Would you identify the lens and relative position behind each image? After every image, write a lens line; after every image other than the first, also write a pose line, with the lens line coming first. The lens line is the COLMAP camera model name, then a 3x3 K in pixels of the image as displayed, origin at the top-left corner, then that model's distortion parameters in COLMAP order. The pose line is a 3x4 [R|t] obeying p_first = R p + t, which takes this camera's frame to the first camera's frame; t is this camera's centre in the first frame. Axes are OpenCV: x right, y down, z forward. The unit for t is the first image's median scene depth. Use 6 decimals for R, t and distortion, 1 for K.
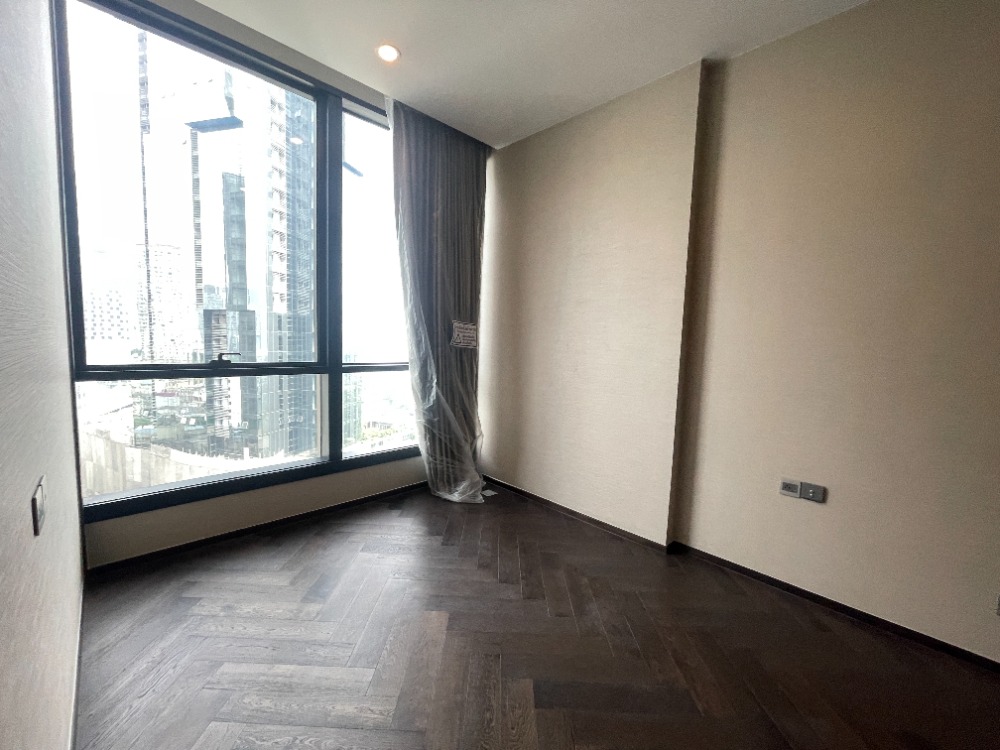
lens RADIAL K [[403.0, 0, 490.3], [0, 403.0, 377.3], [0, 0, 1]] dist [0.000683, -0.003304]
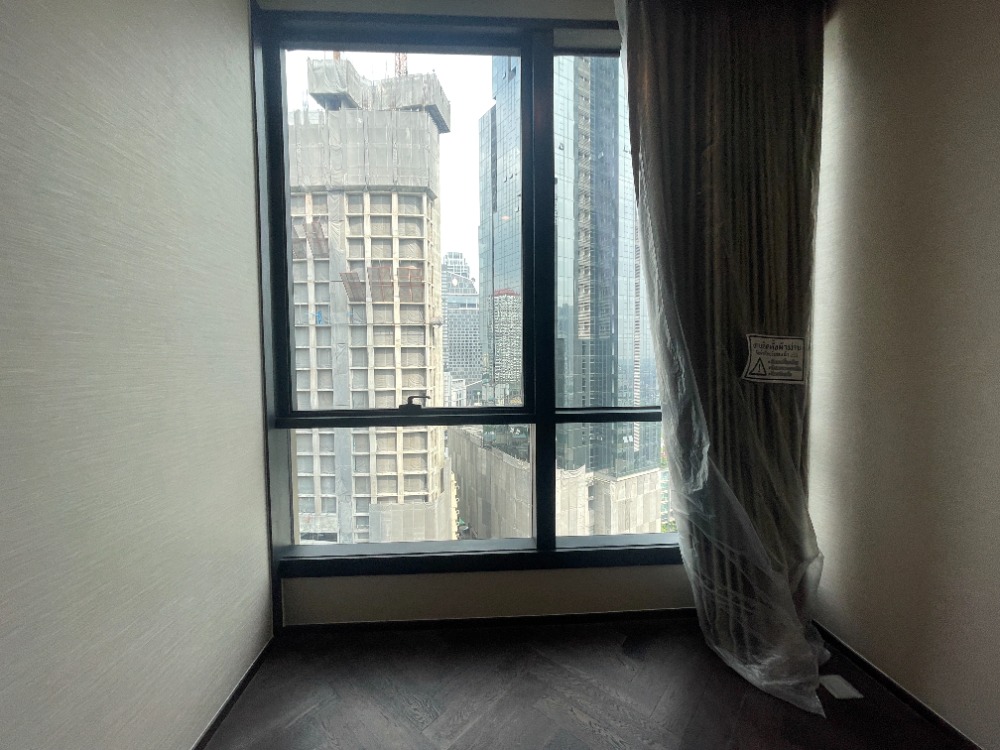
lens RADIAL K [[403.0, 0, 490.3], [0, 403.0, 377.3], [0, 0, 1]] dist [0.000683, -0.003304]
pose [[0.757159, -0.011195, -0.653135, -0.001881], [-0.022919, 0.998782, -0.043689, -0.051421], [0.652828, 0.048049, 0.755981, 0.372042]]
